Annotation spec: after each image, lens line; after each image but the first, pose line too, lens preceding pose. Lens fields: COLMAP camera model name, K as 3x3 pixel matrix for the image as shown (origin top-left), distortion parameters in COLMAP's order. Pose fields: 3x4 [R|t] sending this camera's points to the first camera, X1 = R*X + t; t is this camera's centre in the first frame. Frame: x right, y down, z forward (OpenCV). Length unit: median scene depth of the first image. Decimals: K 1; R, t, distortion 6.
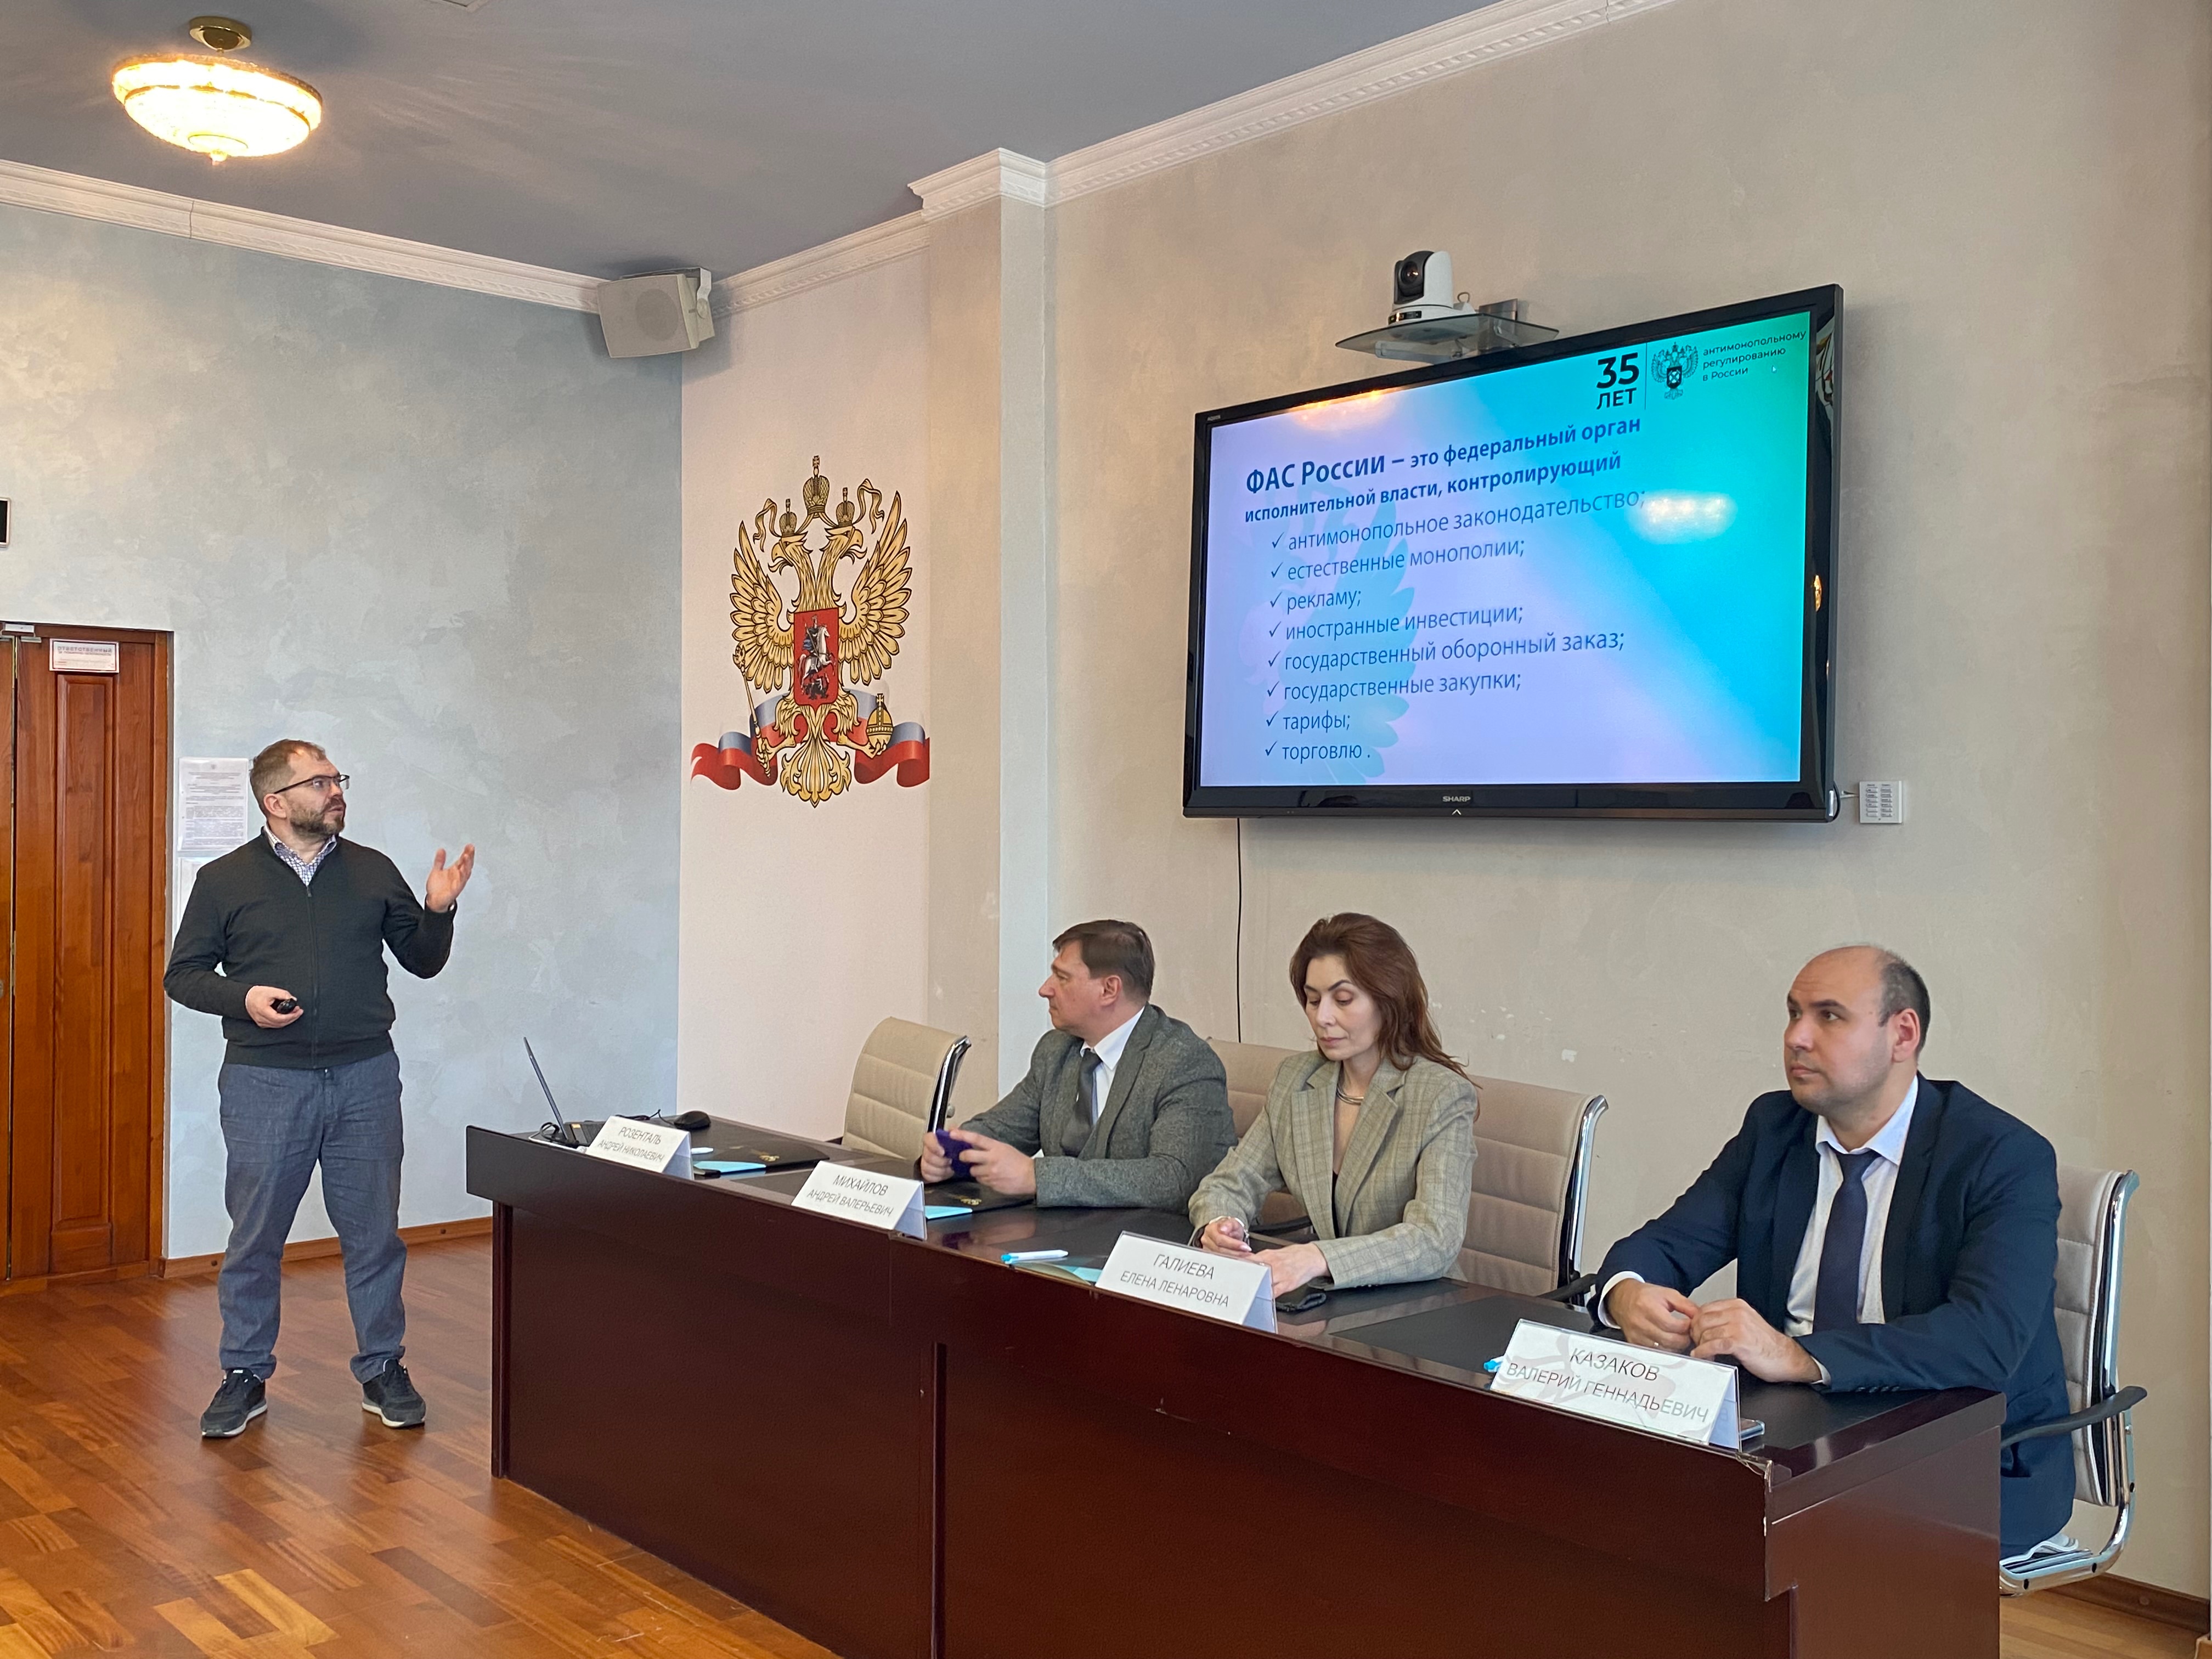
lens RADIAL K [[2033.1, 0, 1106.0], [0, 2033.1, 829.5], [0, 0, 1]] dist [0.117769, -0.255256]
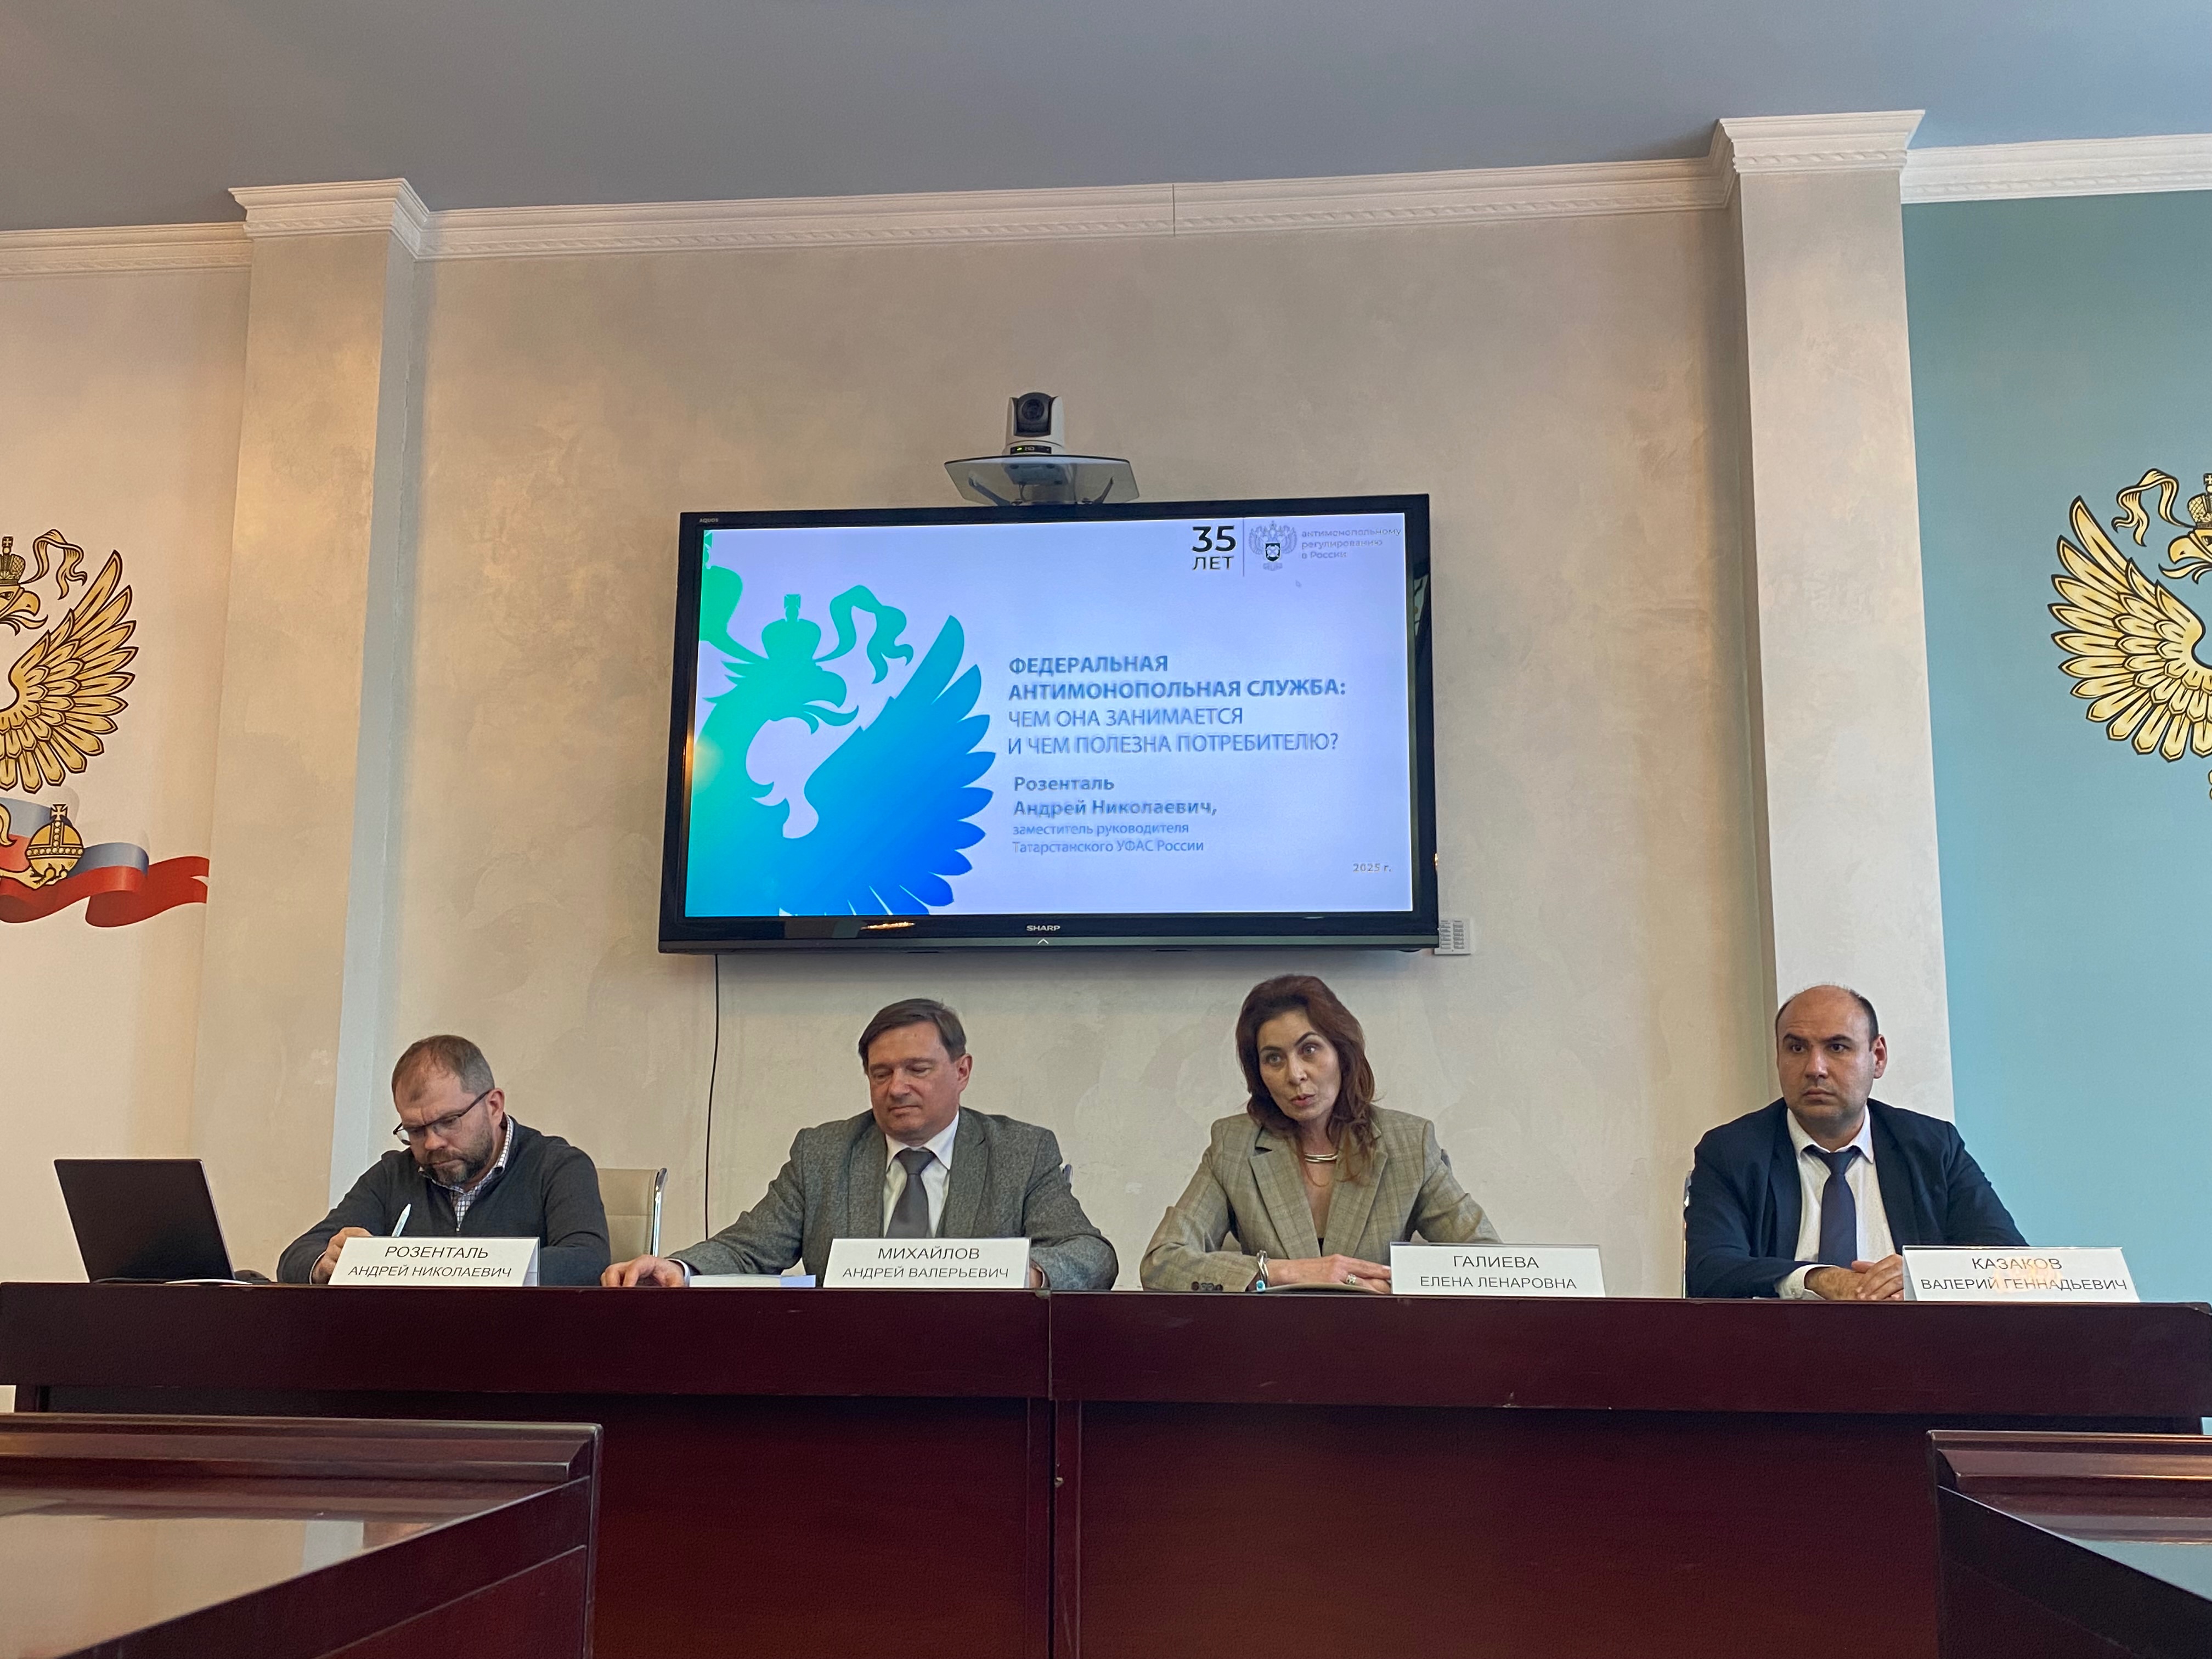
lens RADIAL K [[2151.2, 0, 1110.6], [0, 2151.2, 813.9], [0, 0, 1]] dist [0.132313, -0.318114]
pose [[0.739893, 0.113039, 0.663160, -0.383423], [0.006586, 0.984517, -0.175165, 0.086633], [-0.672693, 0.133971, 0.727693, 0.160548]]
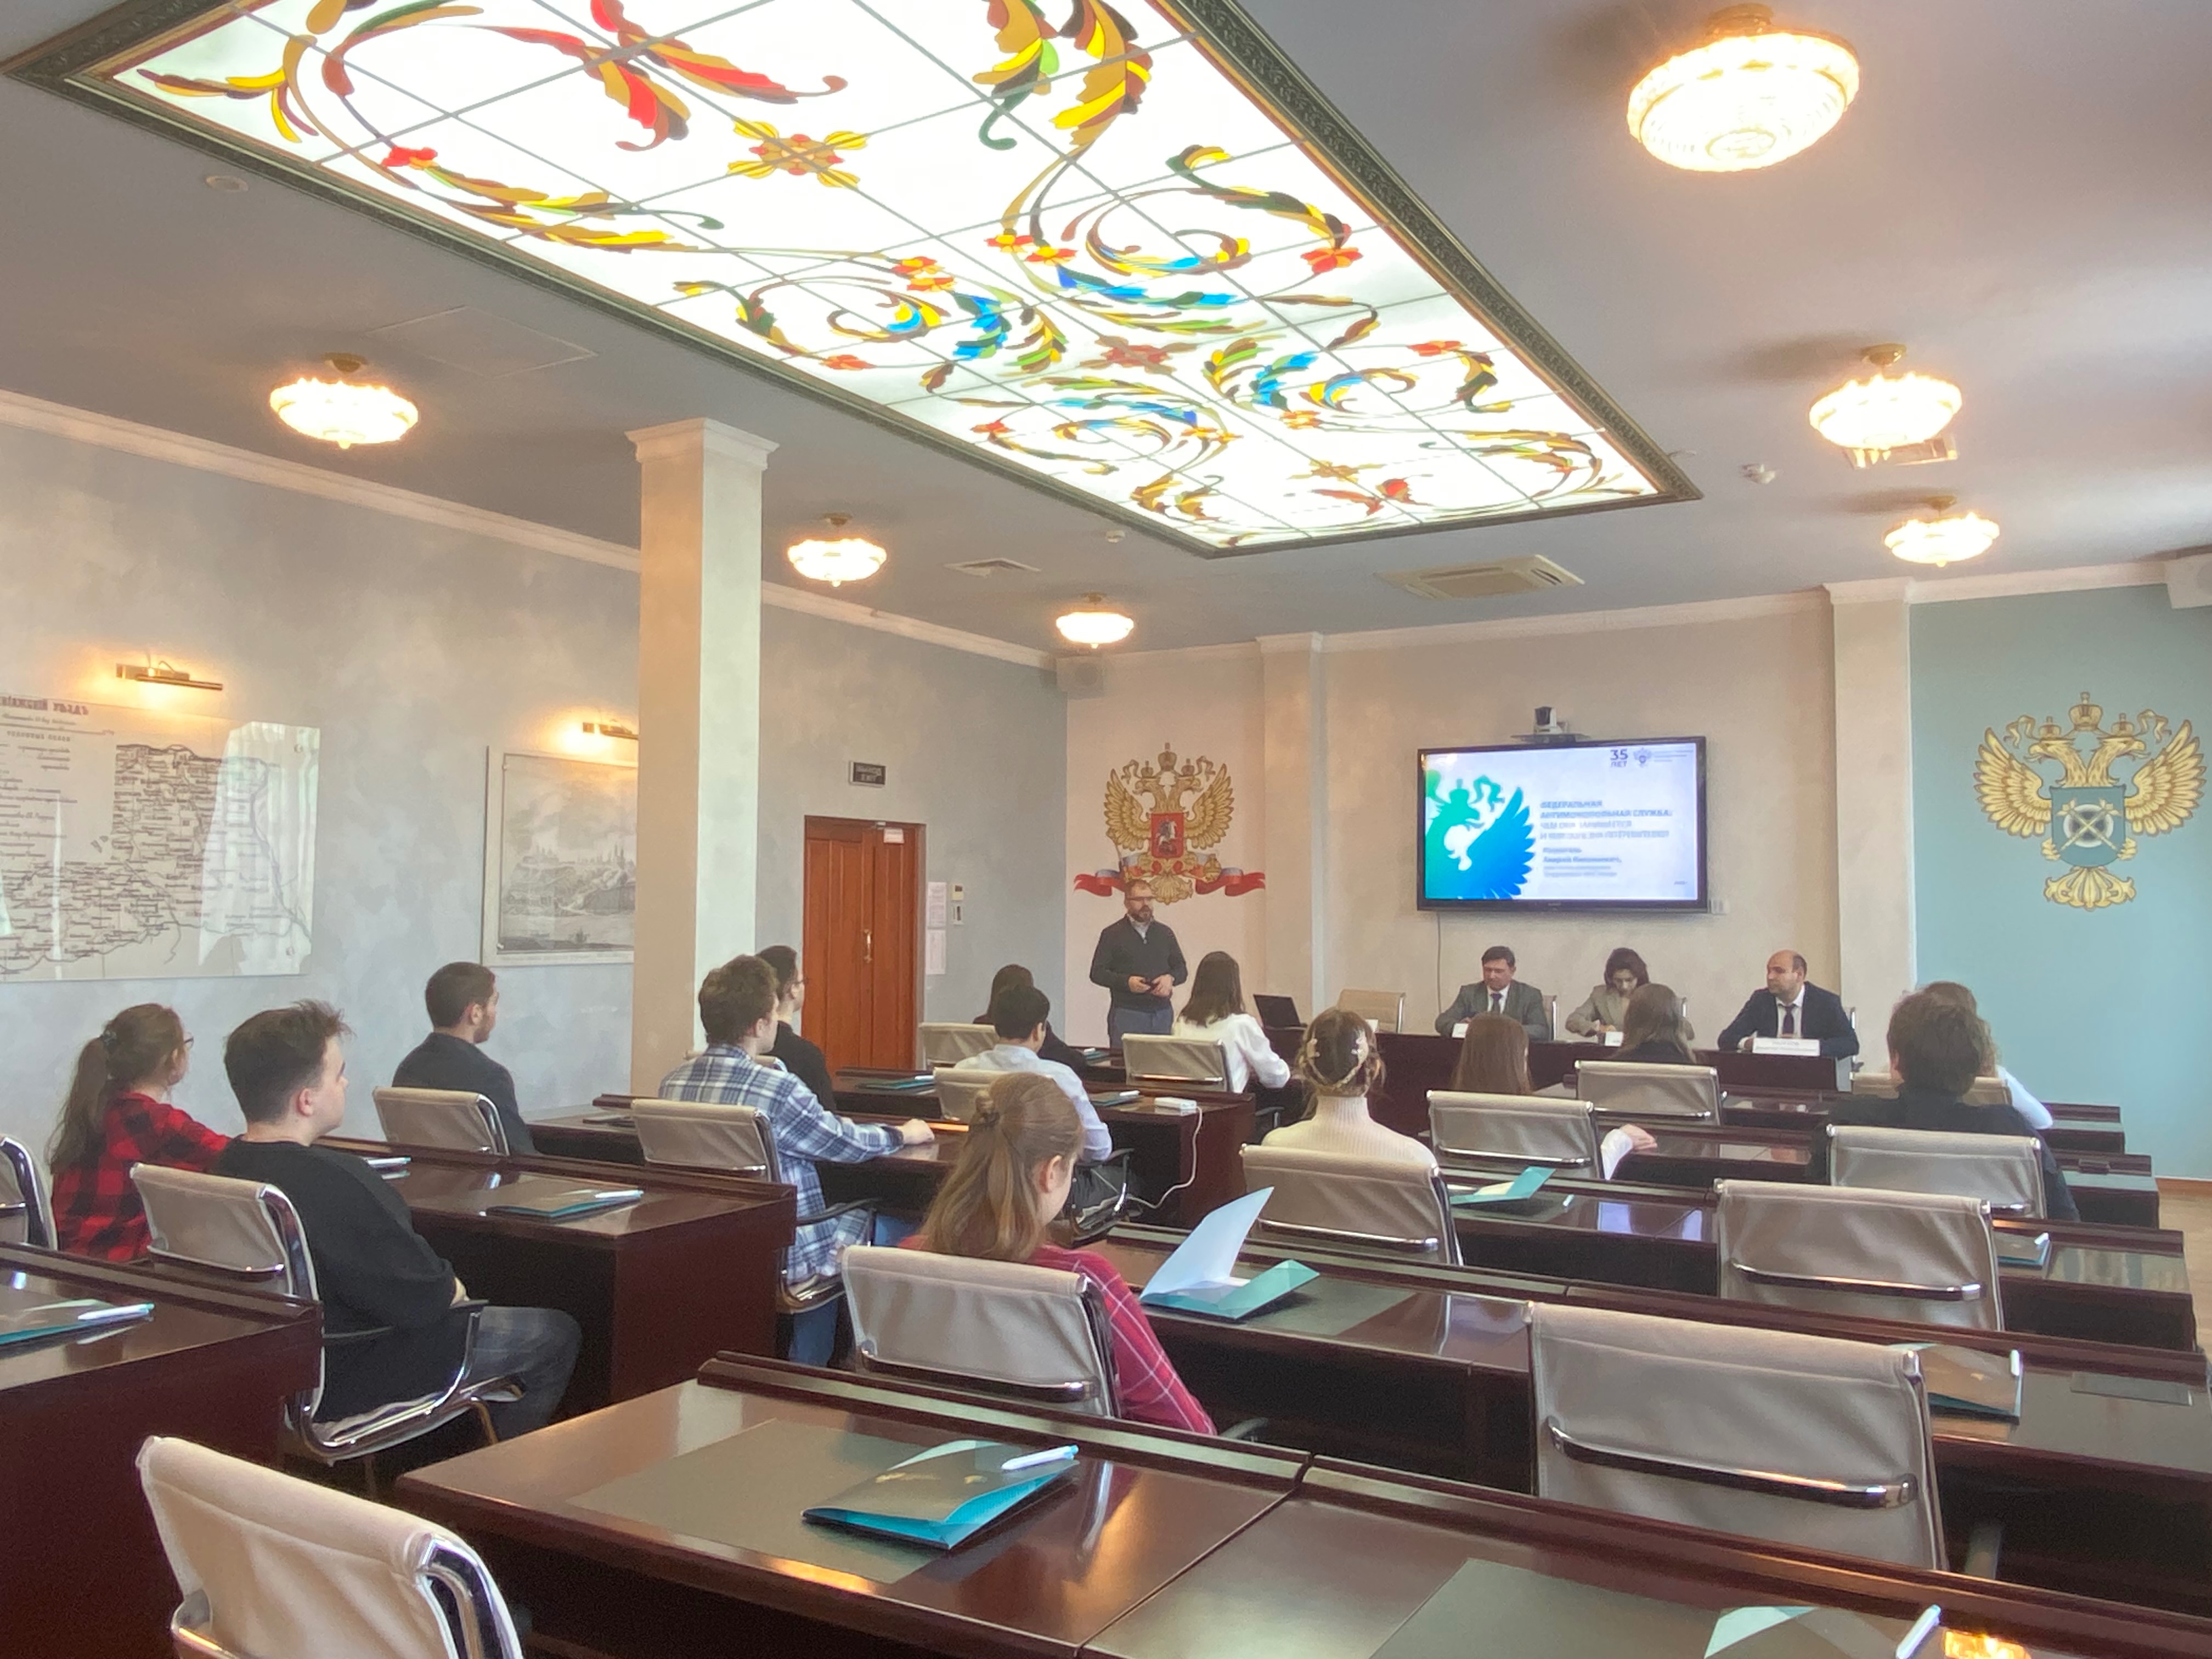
lens RADIAL K [[1621.4, 0, 1106.0], [0, 1621.4, 829.5], [0, 0, 1]] dist [0.115521, -0.210817]
pose [[0.952594, 0.012884, 0.303973, -0.806991], [0.002870, 0.998678, -0.051324, -0.003368], [-0.304232, 0.049763, 0.951297, -0.679098]]
